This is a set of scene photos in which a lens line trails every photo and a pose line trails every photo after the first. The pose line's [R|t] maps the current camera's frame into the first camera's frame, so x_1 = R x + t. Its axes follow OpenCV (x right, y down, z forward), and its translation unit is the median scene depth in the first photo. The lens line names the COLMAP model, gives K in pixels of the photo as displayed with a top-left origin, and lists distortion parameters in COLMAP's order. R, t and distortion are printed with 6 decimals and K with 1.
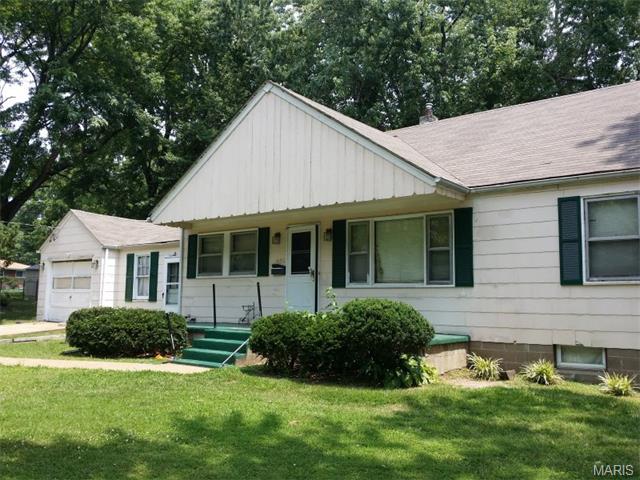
lens RADIAL K [[576.6, 0, 320.0], [0, 576.6, 240.0], [0, 0, 1]] dist [0.116825, -0.247190]
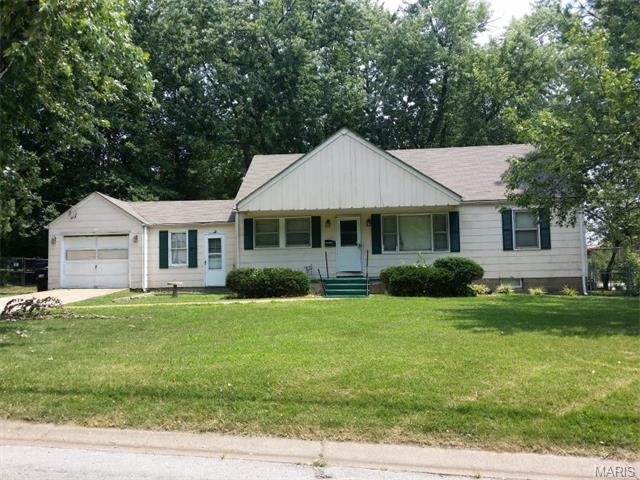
lens RADIAL K [[576.6, 0, 320.0], [0, 576.6, 240.0], [0, 0, 1]] dist [0.116825, -0.247190]
pose [[0.845125, 0.008636, 0.534500, -1.084565], [-0.028187, 0.999198, 0.028424, -0.002567], [-0.533826, -0.039087, 0.844691, -0.372667]]
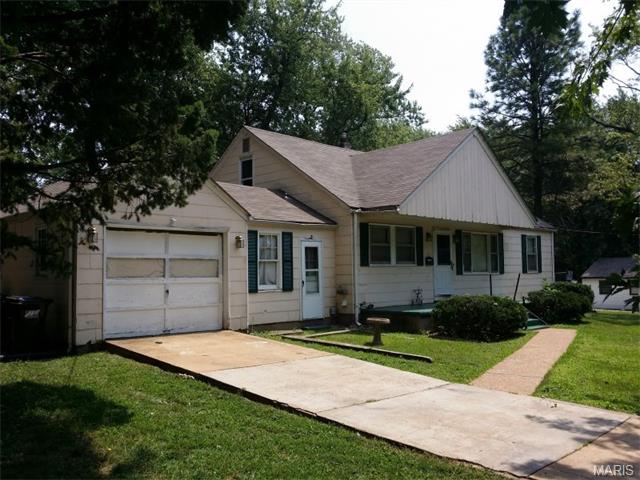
lens RADIAL K [[576.6, 0, 320.0], [0, 576.6, 240.0], [0, 0, 1]] dist [0.116825, -0.247190]
pose [[0.135045, 0.038153, 0.990105, -1.616270], [-0.100439, 0.994638, -0.024628, 0.069852], [-0.985736, -0.096119, 0.138153, 1.230498]]
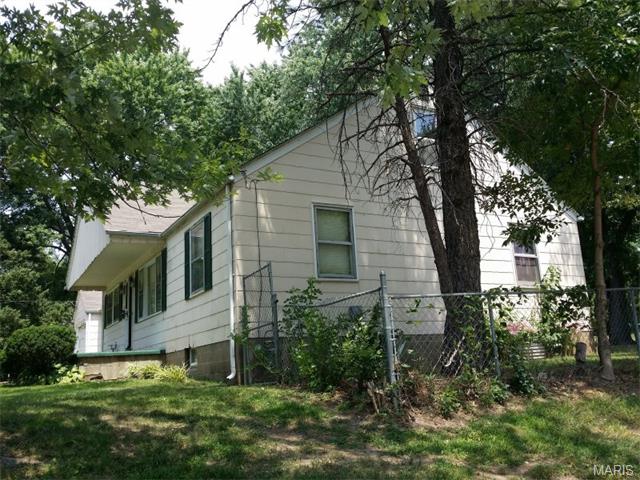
lens RADIAL K [[576.6, 0, 320.0], [0, 576.6, 240.0], [0, 0, 1]] dist [0.116825, -0.247190]
pose [[0.912607, -0.149087, -0.380685, 0.982476], [0.108820, 0.986130, -0.125323, 0.113924], [0.394089, 0.072945, 0.916173, -0.037859]]
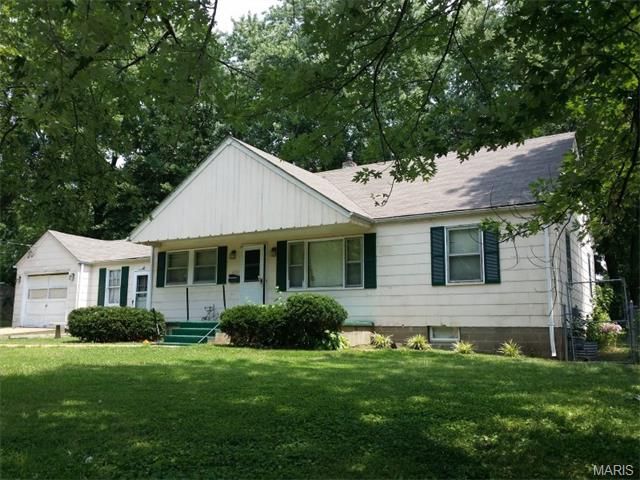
lens RADIAL K [[576.6, 0, 320.0], [0, 576.6, 240.0], [0, 0, 1]] dist [0.116825, -0.247190]
pose [[0.992814, 0.013496, 0.118902, -0.041083], [-0.008209, 0.998960, -0.044848, 0.024122], [-0.119384, 0.043550, 0.991893, -0.365186]]
